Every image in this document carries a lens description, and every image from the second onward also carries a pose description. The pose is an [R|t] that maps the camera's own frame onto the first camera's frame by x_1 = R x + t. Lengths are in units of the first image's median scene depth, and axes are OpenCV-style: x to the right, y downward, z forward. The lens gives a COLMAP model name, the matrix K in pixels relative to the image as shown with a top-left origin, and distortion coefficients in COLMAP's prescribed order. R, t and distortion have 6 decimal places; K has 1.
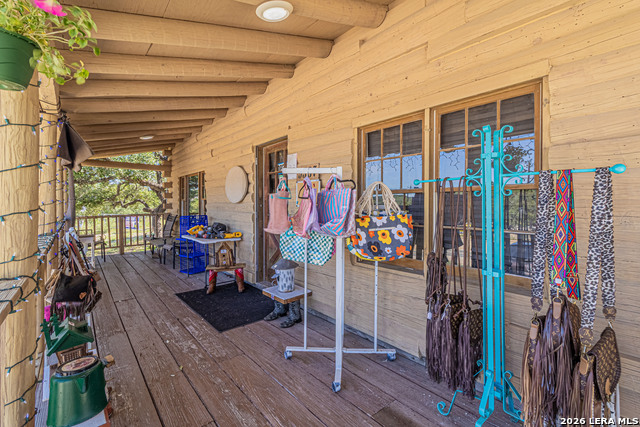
lens RADIAL K [[297.0, 0, 322.5], [0, 297.0, 203.0], [0, 0, 1]] dist [0.002799, 0.000190]
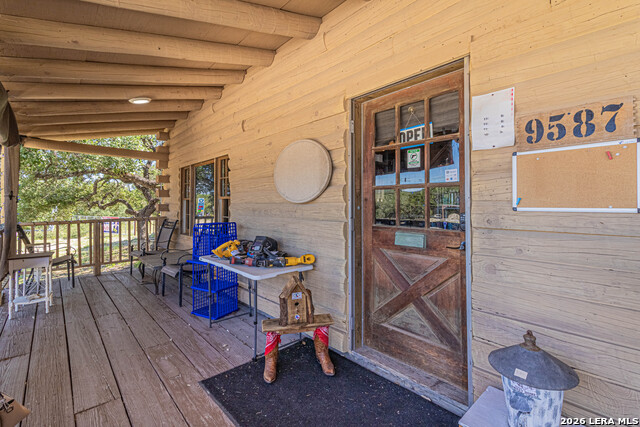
lens RADIAL K [[297.0, 0, 322.5], [0, 297.0, 203.0], [0, 0, 1]] dist [0.002799, 0.000190]
pose [[0.998826, 0.007125, 0.047918, -0.172288], [-0.006726, 0.999941, -0.008488, 0.002513], [-0.047976, 0.008156, 0.998815, 0.262199]]
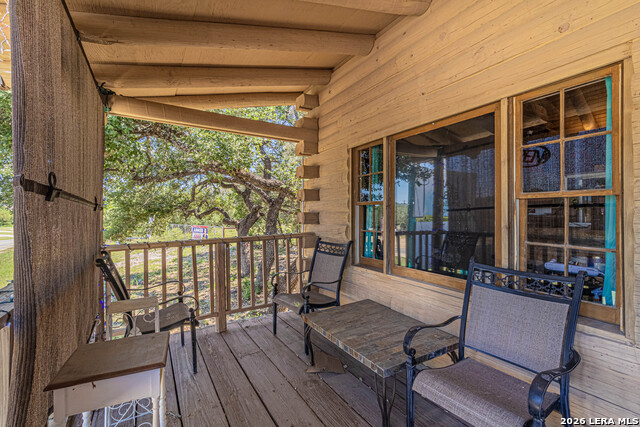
lens RADIAL K [[300.2, 0, 332.2], [0, 300.2, 213.9], [0, 0, 1]] dist [0.002754, 0.000523]
pose [[0.990257, 0.002205, -0.139232, -0.456570], [-0.001793, 0.999994, 0.003083, 0.002539], [0.139238, -0.002803, 0.990255, 0.594348]]
